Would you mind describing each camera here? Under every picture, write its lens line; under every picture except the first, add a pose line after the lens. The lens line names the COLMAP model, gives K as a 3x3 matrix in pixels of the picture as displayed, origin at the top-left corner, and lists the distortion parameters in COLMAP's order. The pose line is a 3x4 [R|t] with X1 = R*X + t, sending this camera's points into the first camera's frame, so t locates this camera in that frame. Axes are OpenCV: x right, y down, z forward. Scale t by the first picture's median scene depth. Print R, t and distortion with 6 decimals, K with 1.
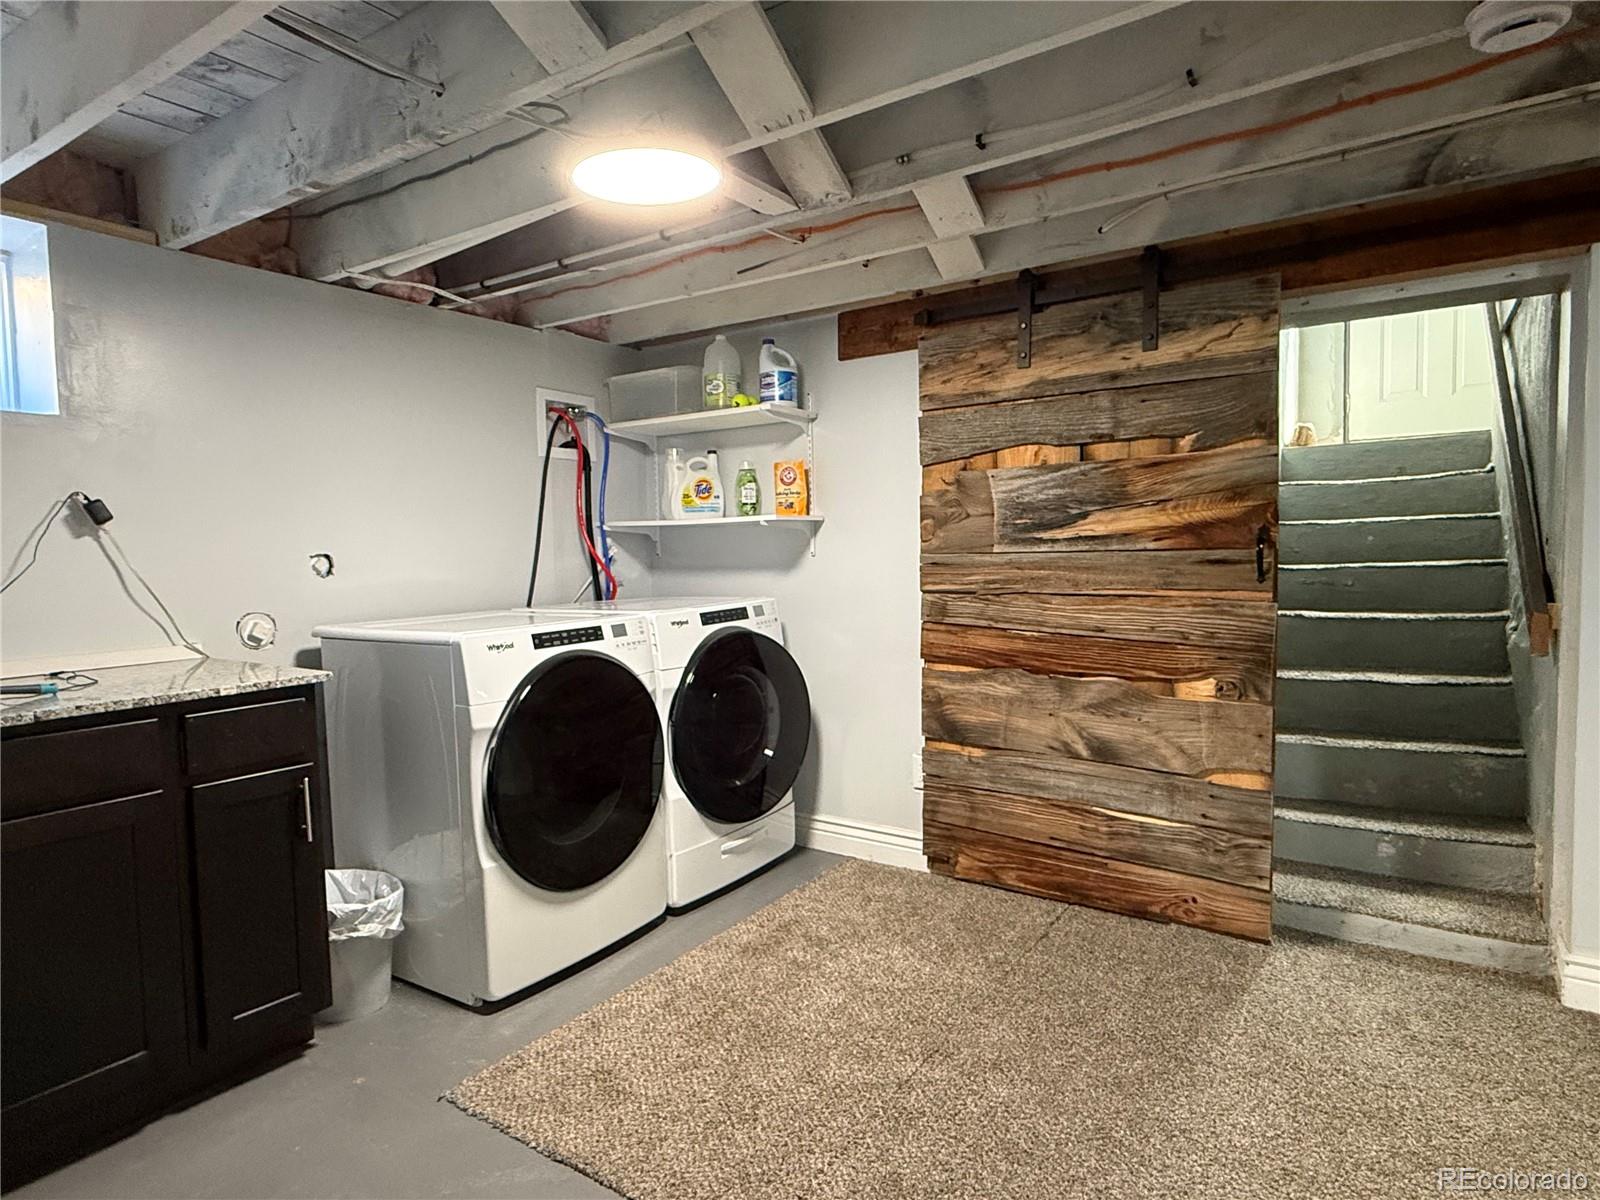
lens RADIAL K [[1010.4, 0, 800.0], [0, 1010.4, 600.0], [0, 0, 1]] dist [0.001205, 0.001353]
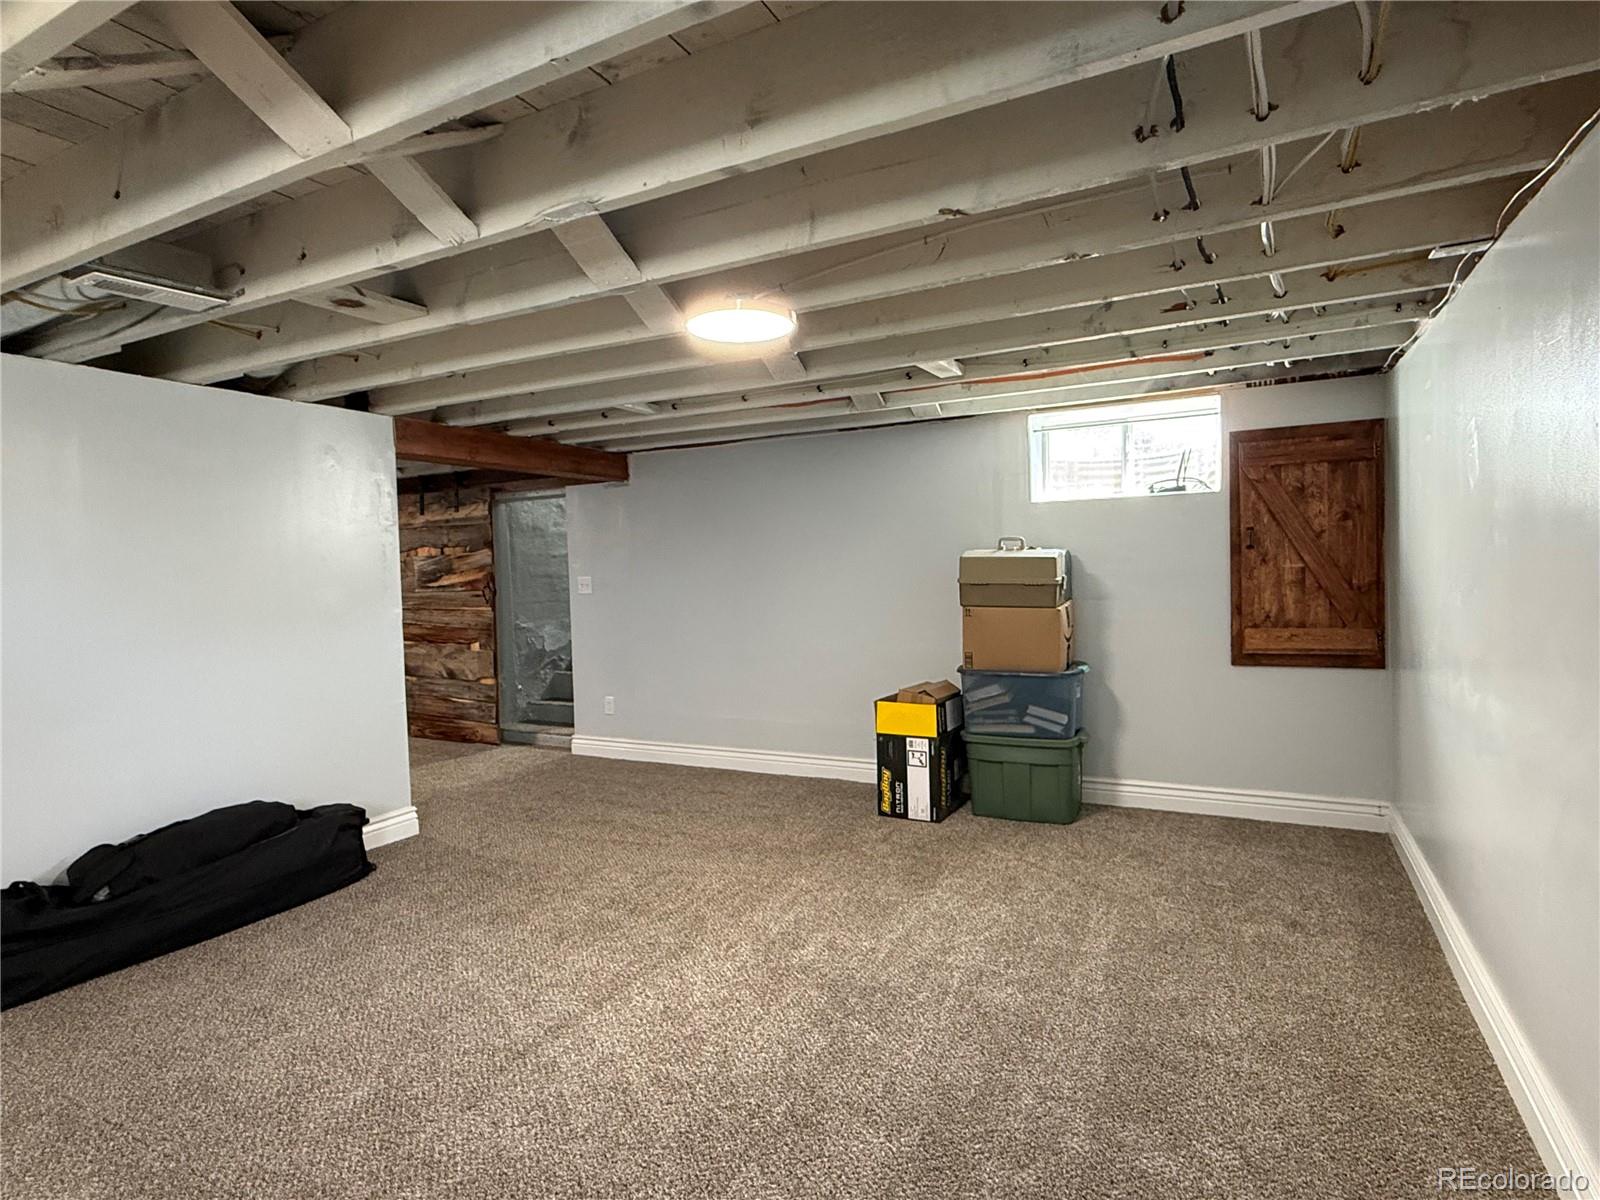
lens RADIAL K [[863.2, 0, 800.0], [0, 863.2, 600.0], [0, 0, 1]] dist [0.000817, 0.000038]
pose [[0.990453, -0.005466, 0.137745, 0.854303], [0.009402, 0.999565, -0.027945, 0.038289], [-0.137533, 0.028973, 0.990073, -1.183571]]
